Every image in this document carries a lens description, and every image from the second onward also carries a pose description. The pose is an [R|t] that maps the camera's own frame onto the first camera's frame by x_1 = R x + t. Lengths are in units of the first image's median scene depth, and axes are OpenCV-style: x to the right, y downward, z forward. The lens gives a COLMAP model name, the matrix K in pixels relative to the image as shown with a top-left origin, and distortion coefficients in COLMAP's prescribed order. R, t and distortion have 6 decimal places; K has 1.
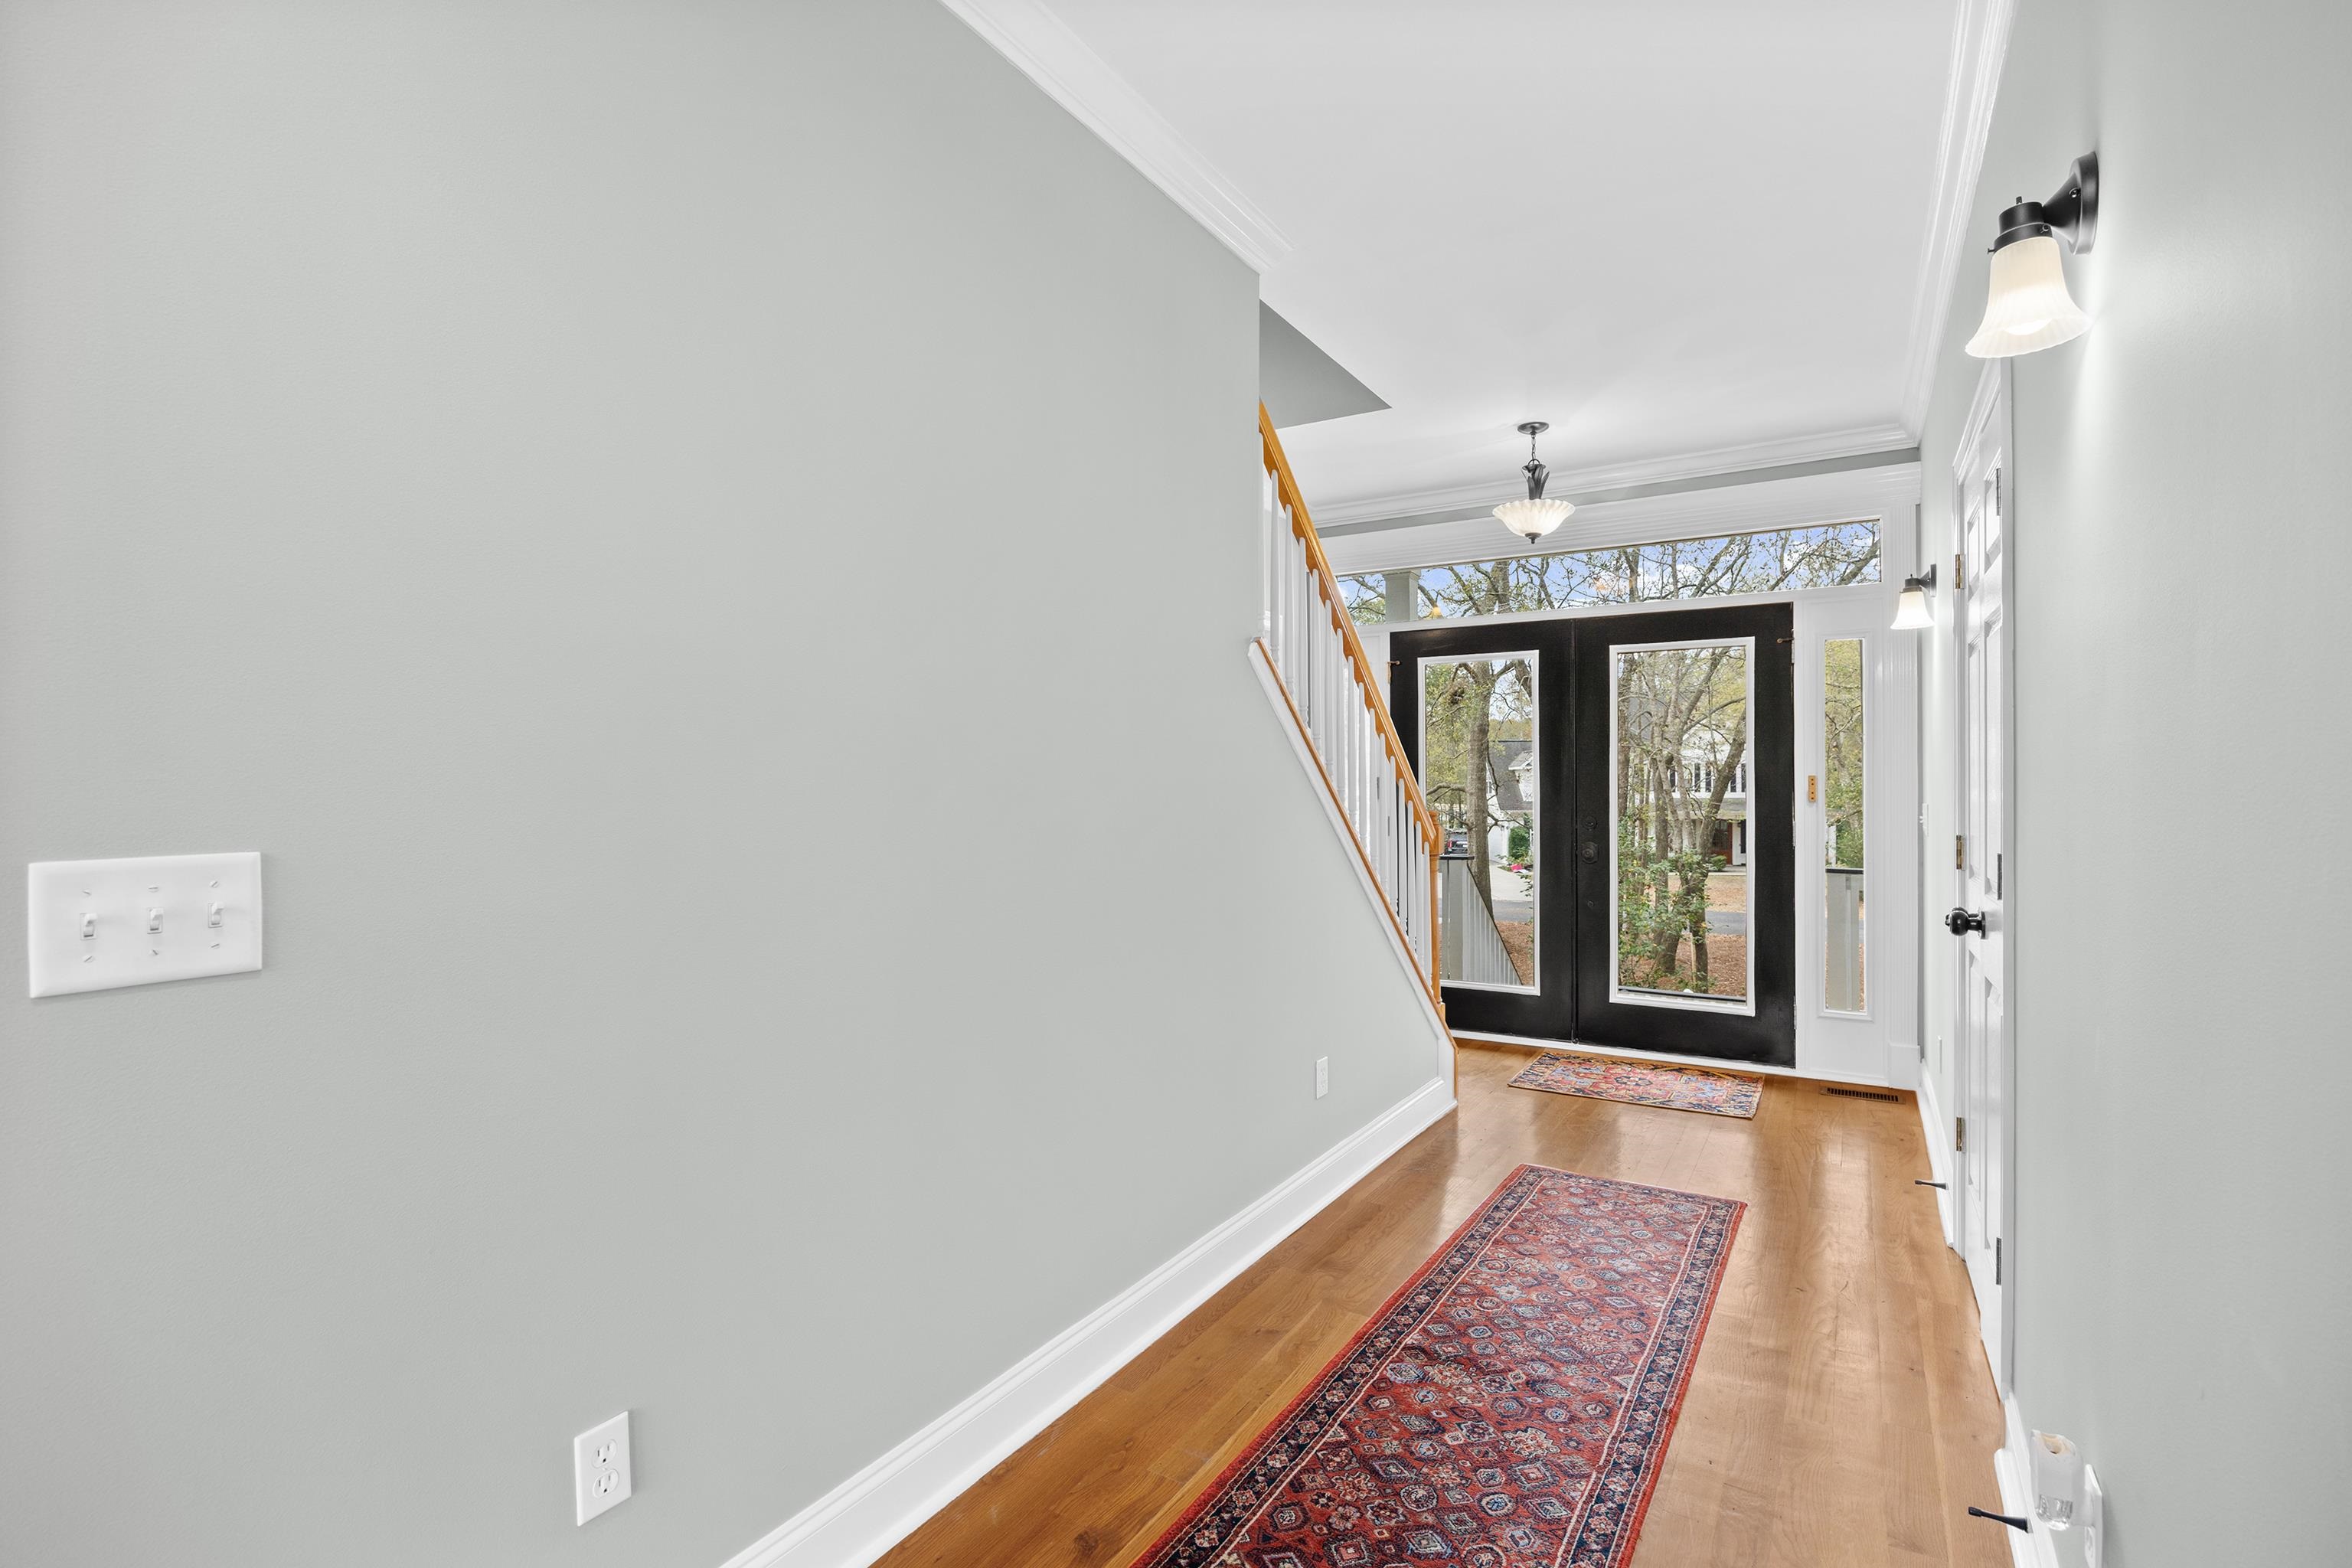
lens RADIAL K [[1095.5, 0, 1171.9], [0, 1095.5, 800.0], [0, 0, 1]] dist [-0.014606, 0.001186]
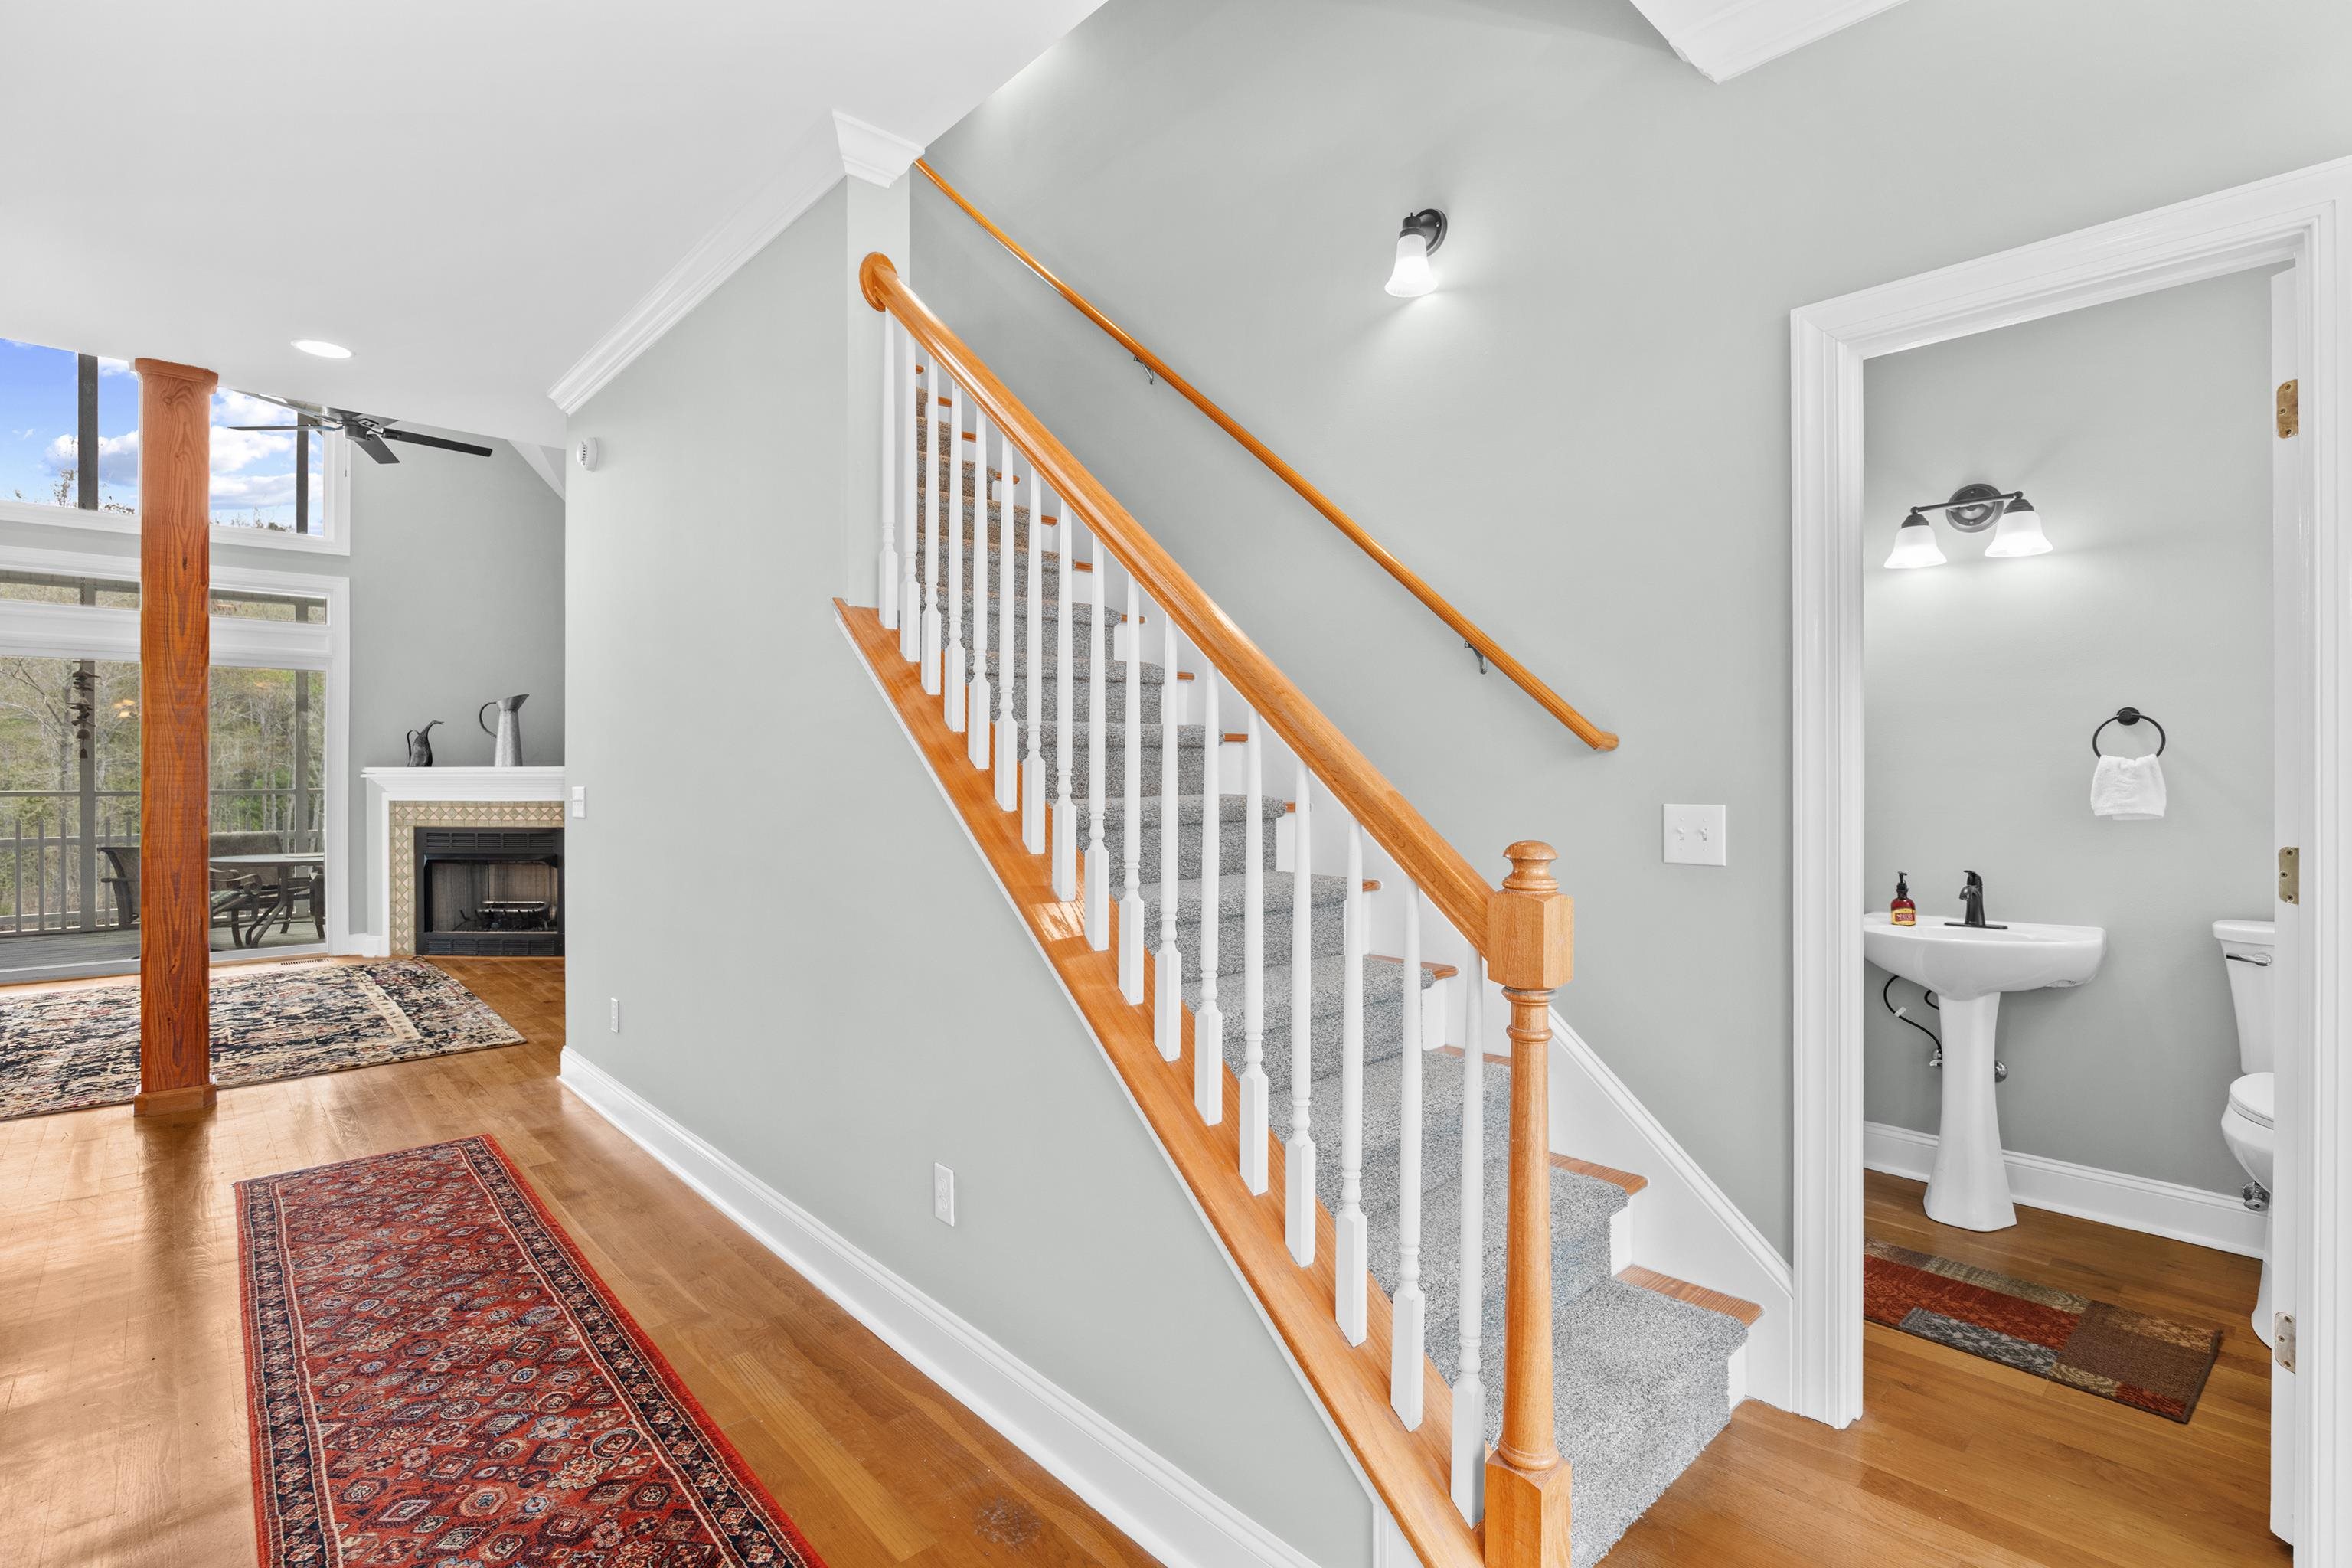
lens RADIAL K [[1095.5, 0, 1171.9], [0, 1095.5, 800.0], [0, 0, 1]] dist [-0.014606, 0.001186]
pose [[-0.265571, 0.028059, -0.963683, 1.038388], [-0.008006, 0.999478, 0.031307, -0.015515], [0.964058, 0.016030, -0.265208, 1.833307]]
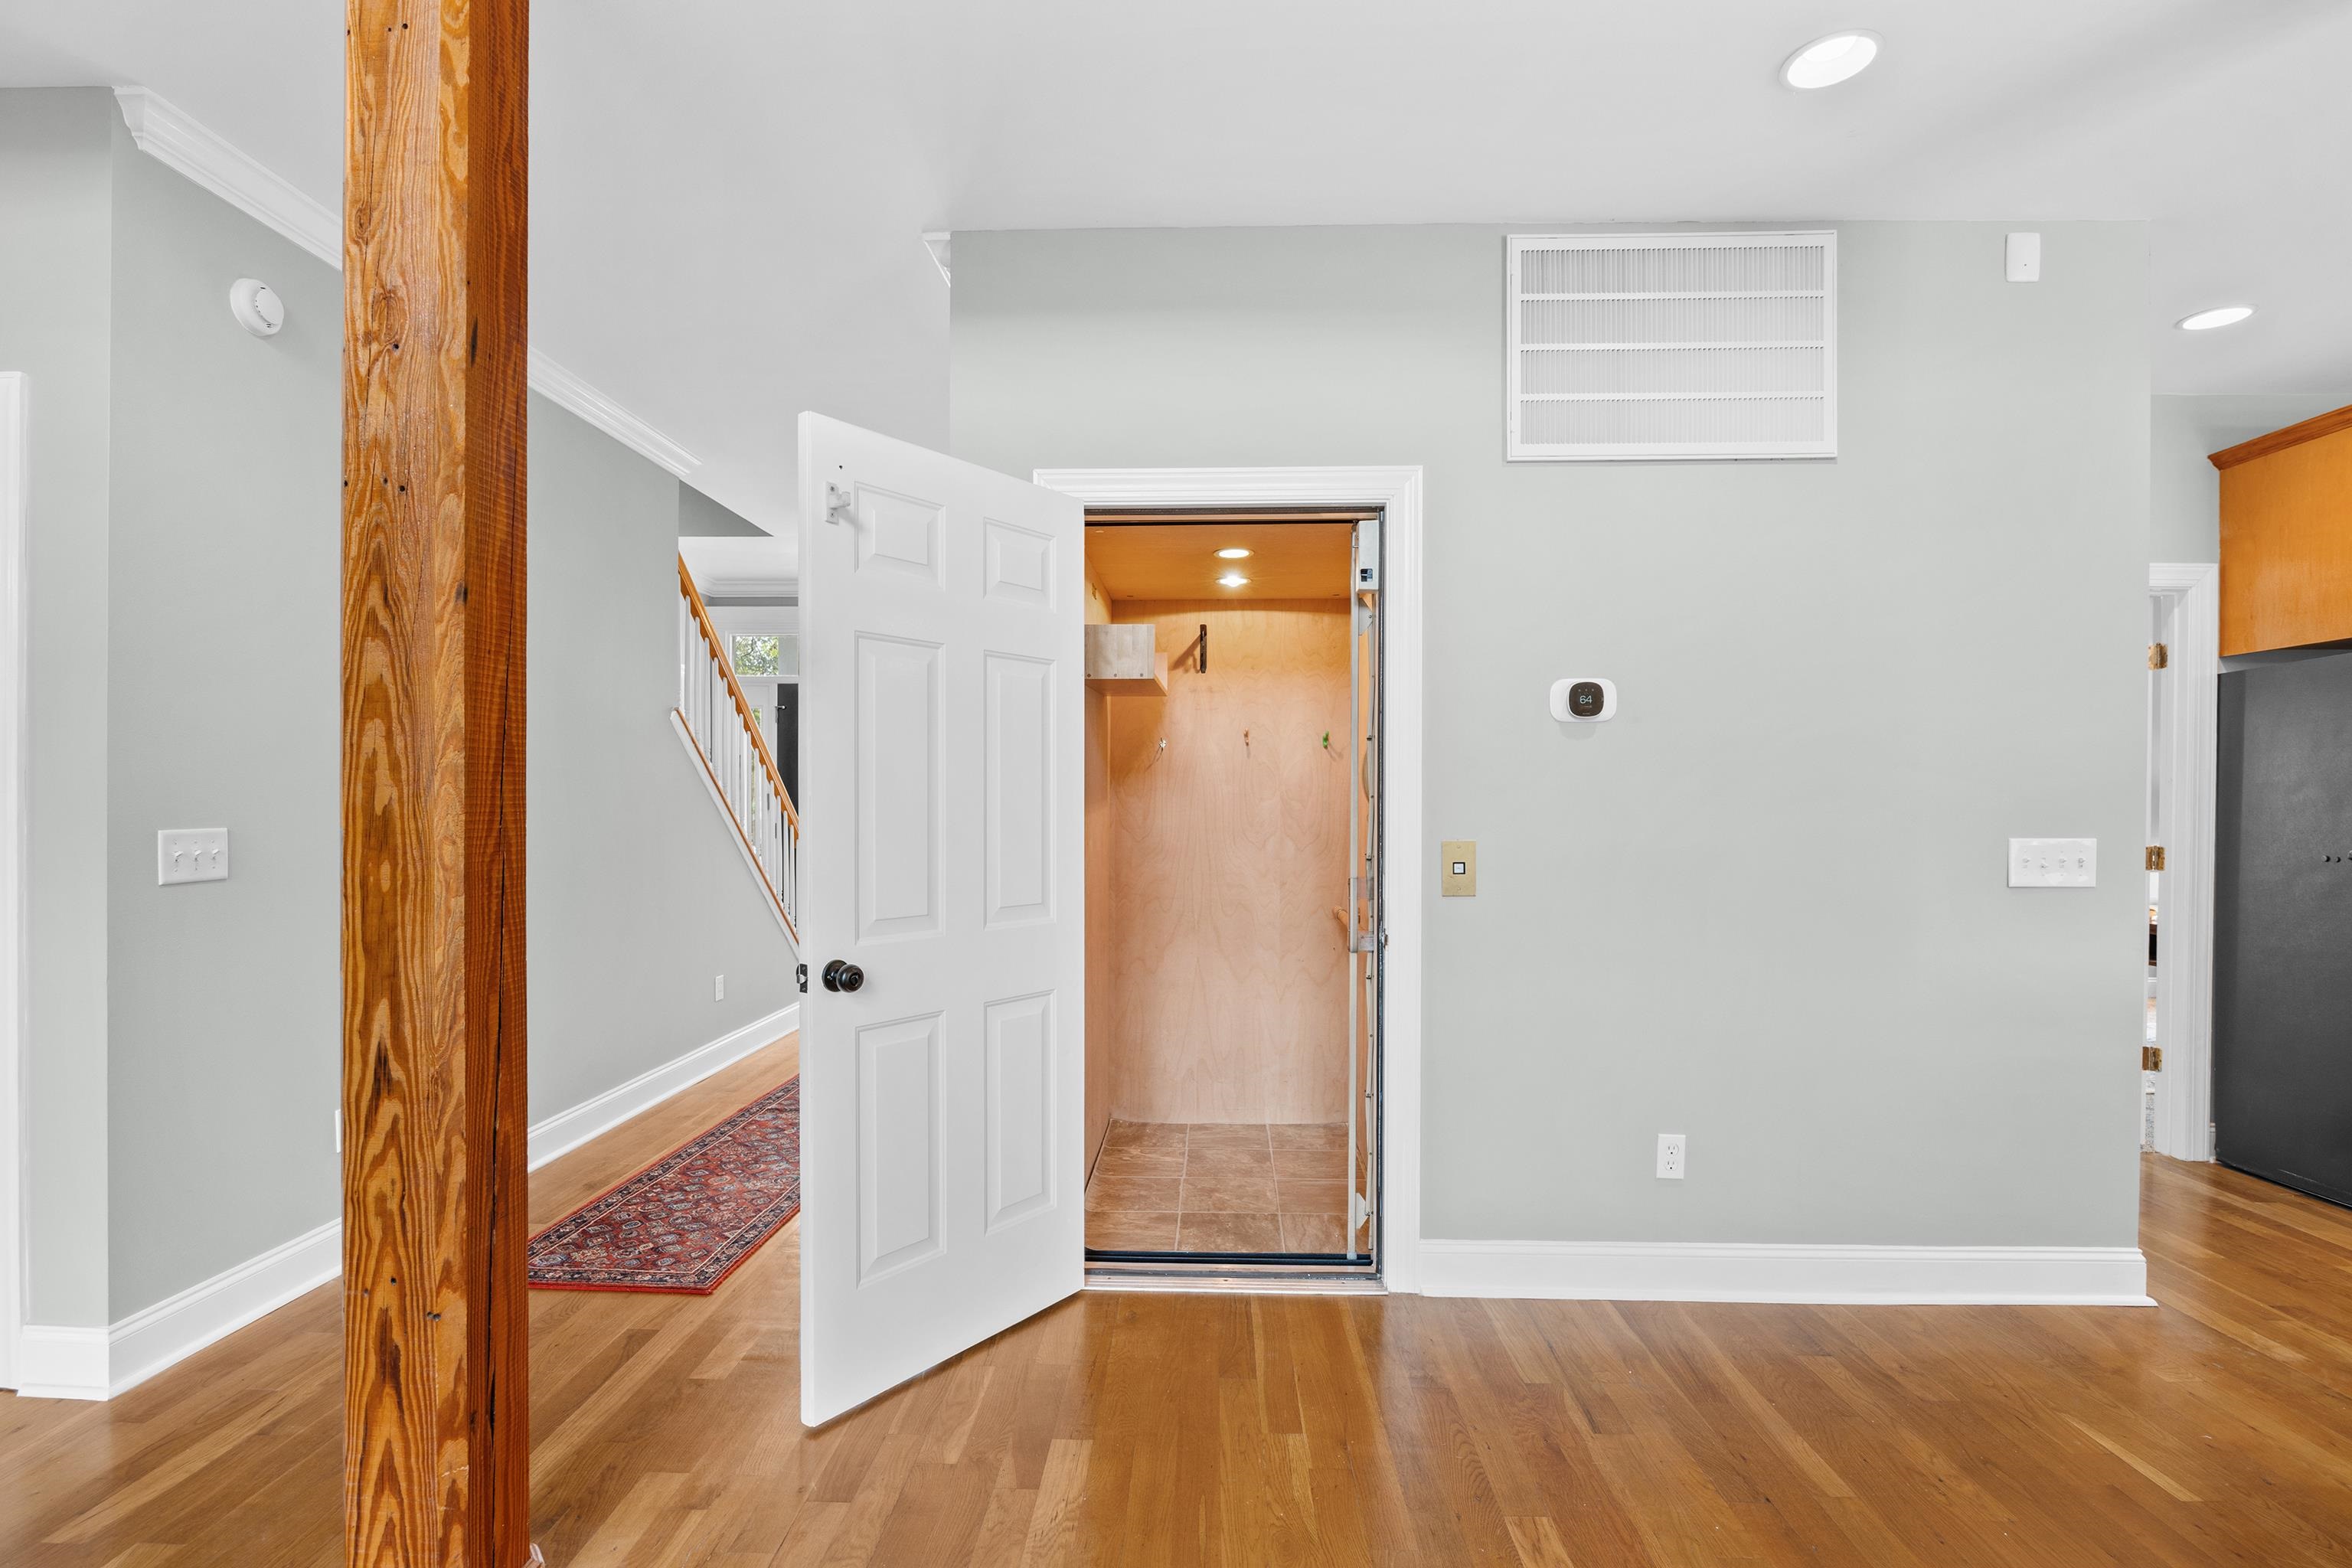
lens RADIAL K [[1122.4, 0, 1195.4], [0, 1122.4, 801.3], [0, 0, 1]] dist [-0.015984, -0.000230]
pose [[0.860165, 0.006275, 0.509976, -0.129272], [-0.000582, 0.999936, -0.011323, 0.007890], [-0.510015, 0.009443, 0.860114, -0.996677]]
